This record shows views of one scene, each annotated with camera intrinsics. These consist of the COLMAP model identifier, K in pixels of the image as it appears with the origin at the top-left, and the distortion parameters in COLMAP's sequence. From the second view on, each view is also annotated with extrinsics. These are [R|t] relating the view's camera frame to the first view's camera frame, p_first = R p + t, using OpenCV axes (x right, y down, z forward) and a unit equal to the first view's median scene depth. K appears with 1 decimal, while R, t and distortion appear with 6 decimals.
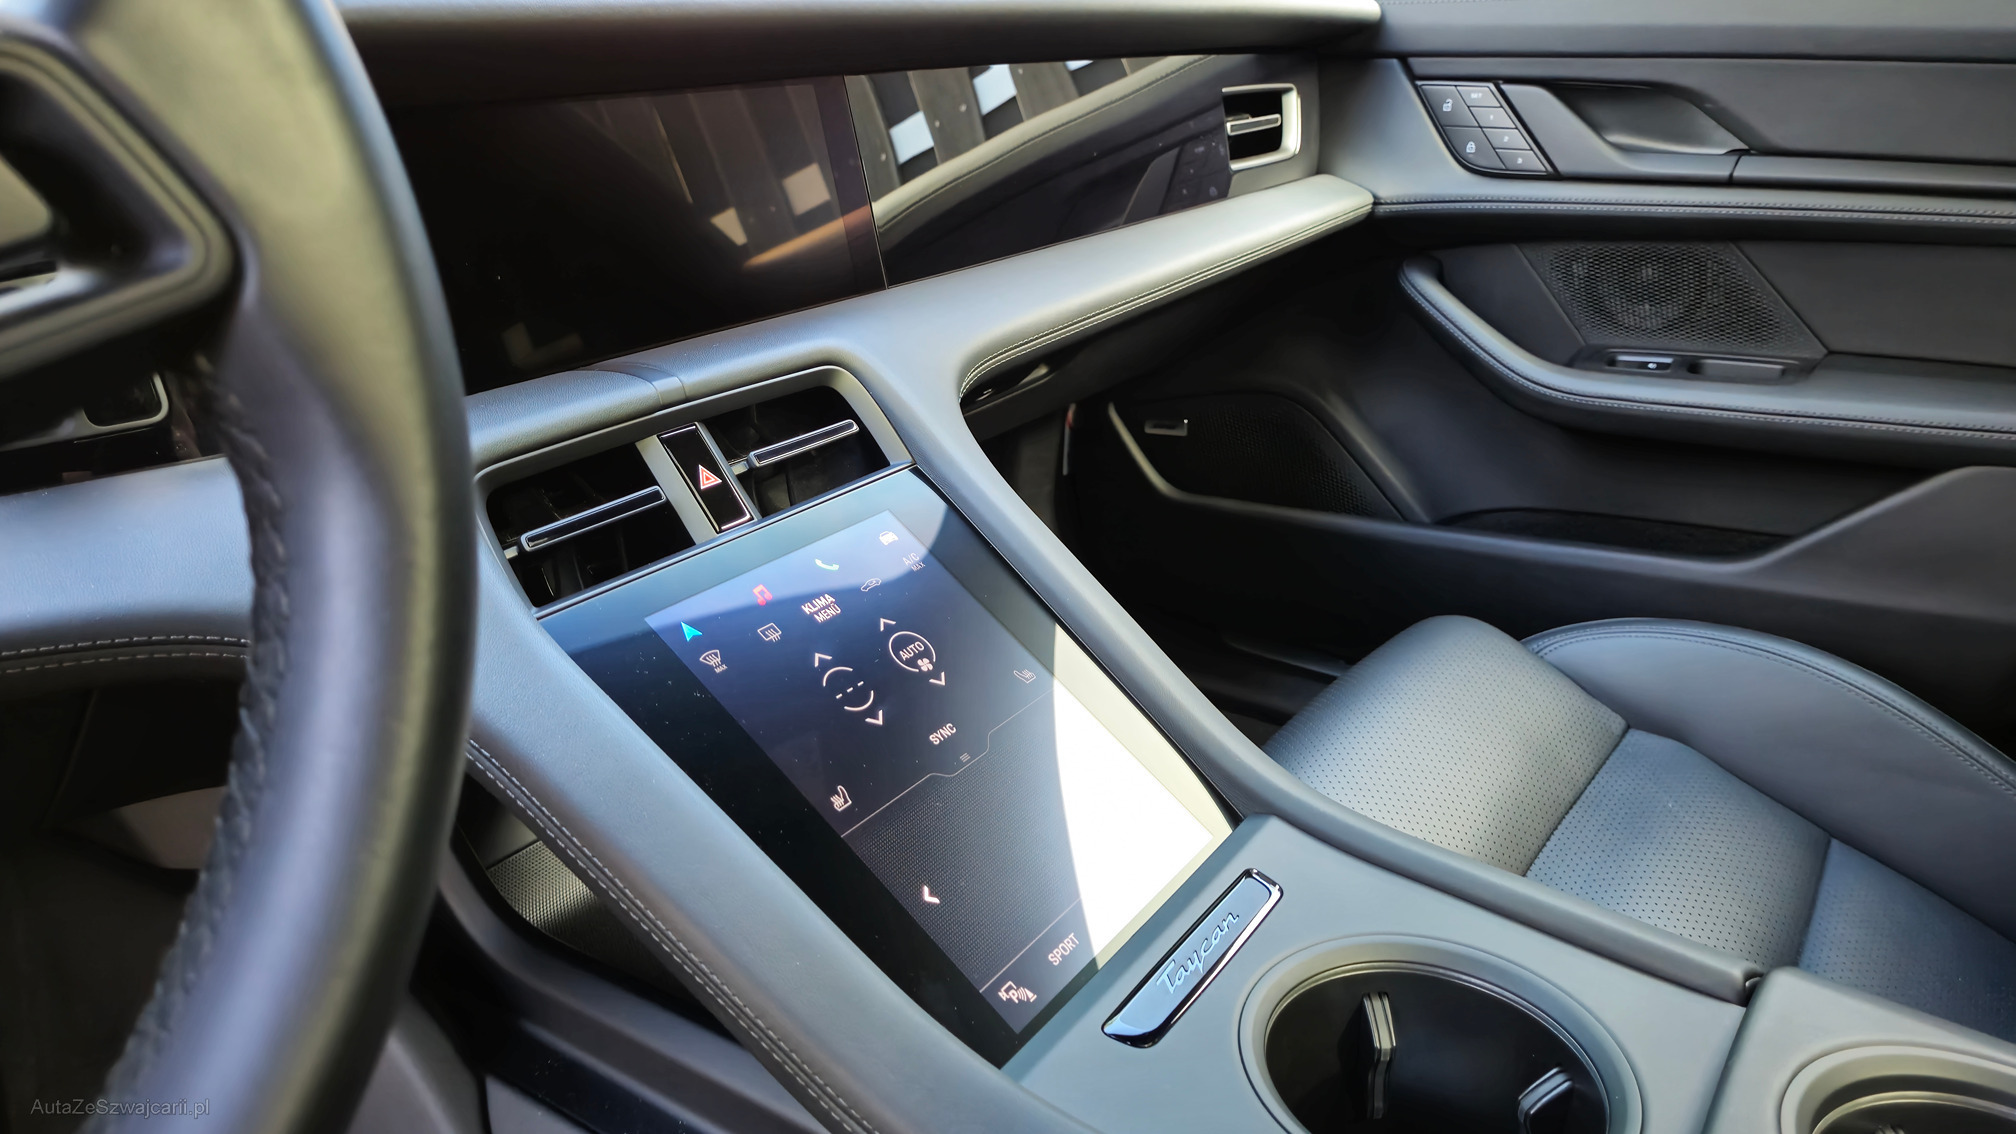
lens RADIAL K [[1348.3, 0, 1005.0], [0, 1348.3, 543.9], [0, 0, 1]] dist [0.079743, -0.077328]
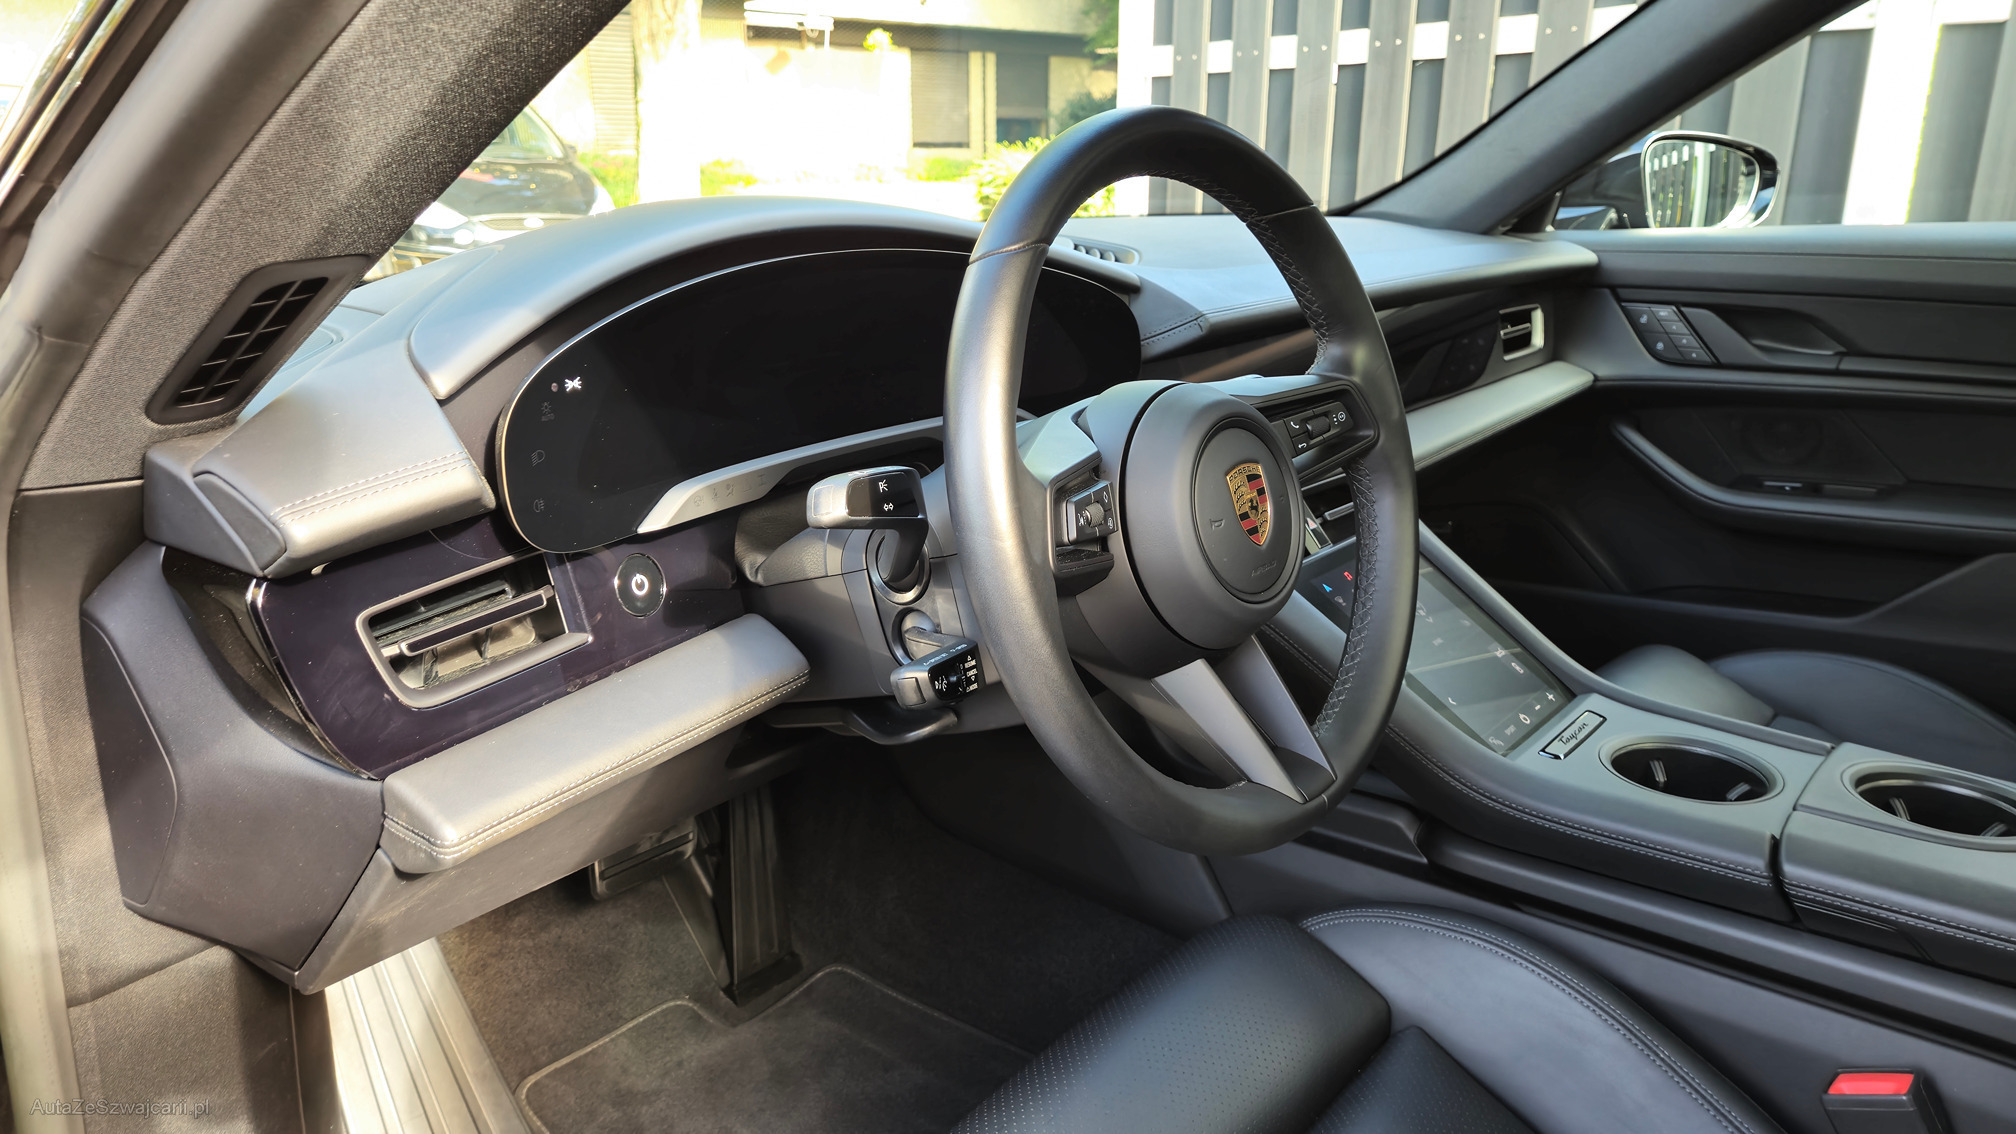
lens RADIAL K [[1345.9, 0, 1008.0], [0, 1345.9, 567.0], [0, 0, 1]] dist [0.080716, -0.077802]
pose [[0.996452, 0.019241, -0.081933, -0.301344], [-0.025959, 0.996316, -0.081732, 0.118215], [0.080058, 0.083569, 0.993281, -0.655859]]
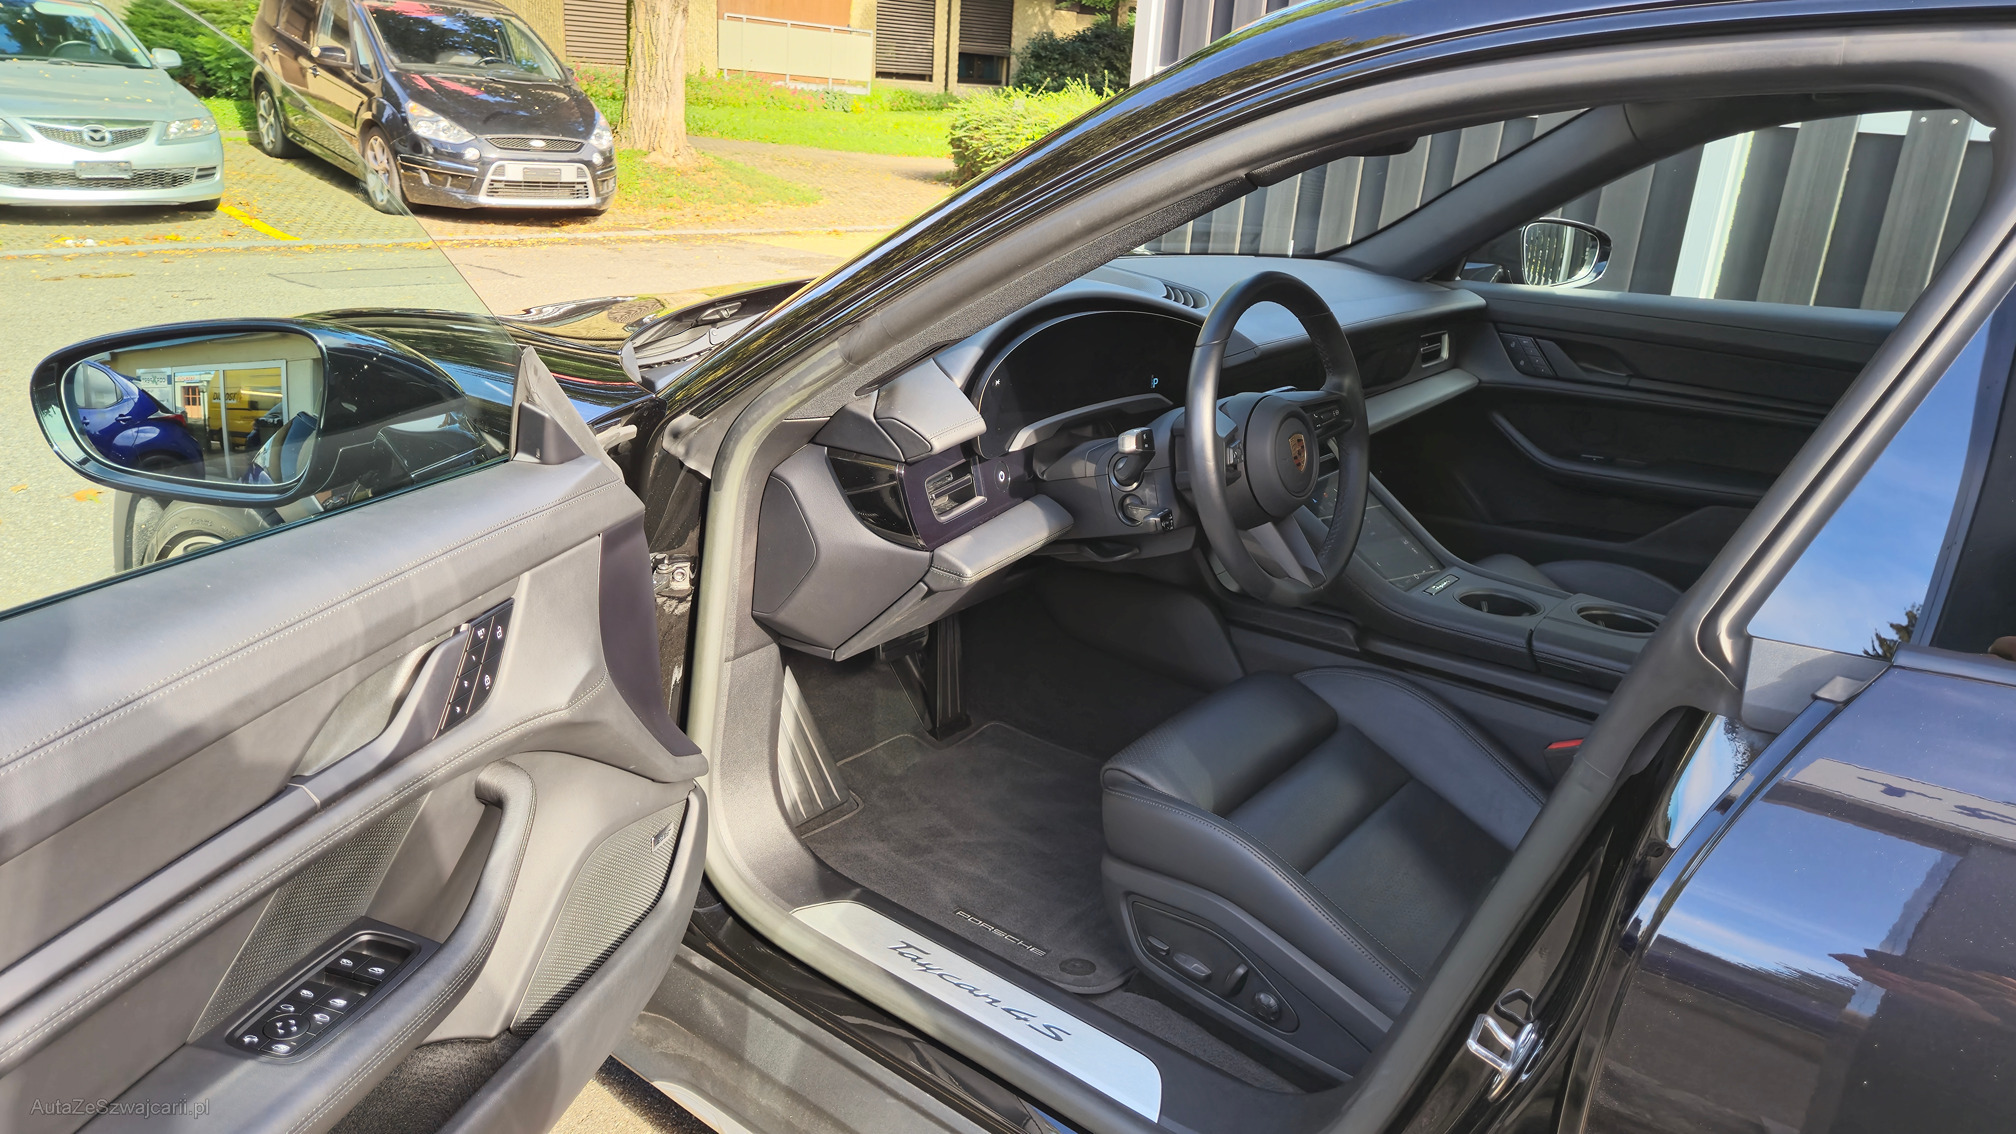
lens RADIAL K [[1335.4, 0, 1020.6], [0, 1335.4, 557.5], [0, 0, 1]] dist [0.073183, -0.000125]
pose [[0.997253, 0.071385, -0.019749, -0.531779], [-0.072181, 0.996463, -0.043032, 0.244436], [0.016607, 0.044340, 0.998878, -1.563051]]
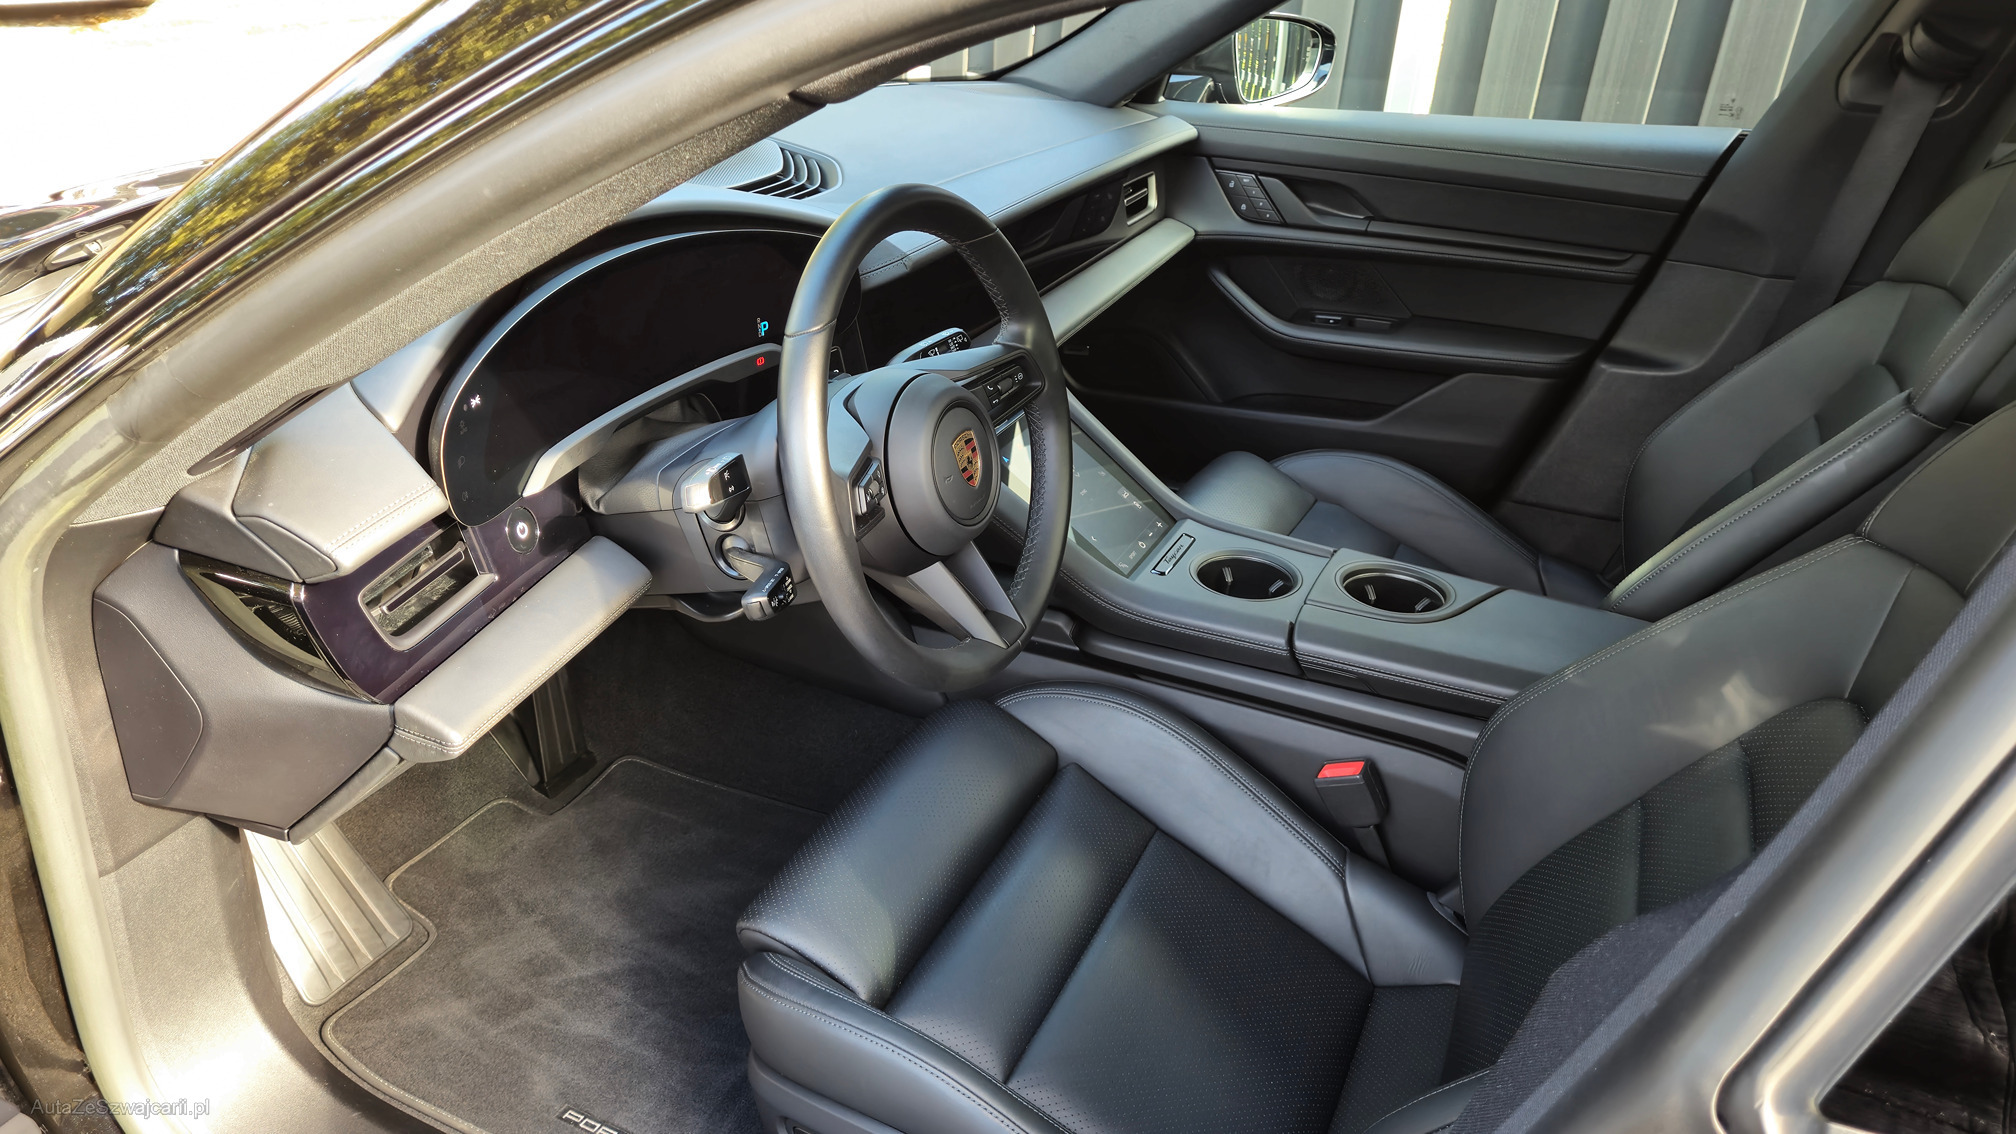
lens RADIAL K [[1336.3, 0, 985.6], [0, 1336.3, 574.3], [0, 0, 1]] dist [0.085486, -0.061040]
pose [[0.986878, -0.046435, 0.154645, -0.391908], [0.027299, 0.991951, 0.123641, -0.026020], [-0.159142, -0.117797, 0.980203, -1.009601]]
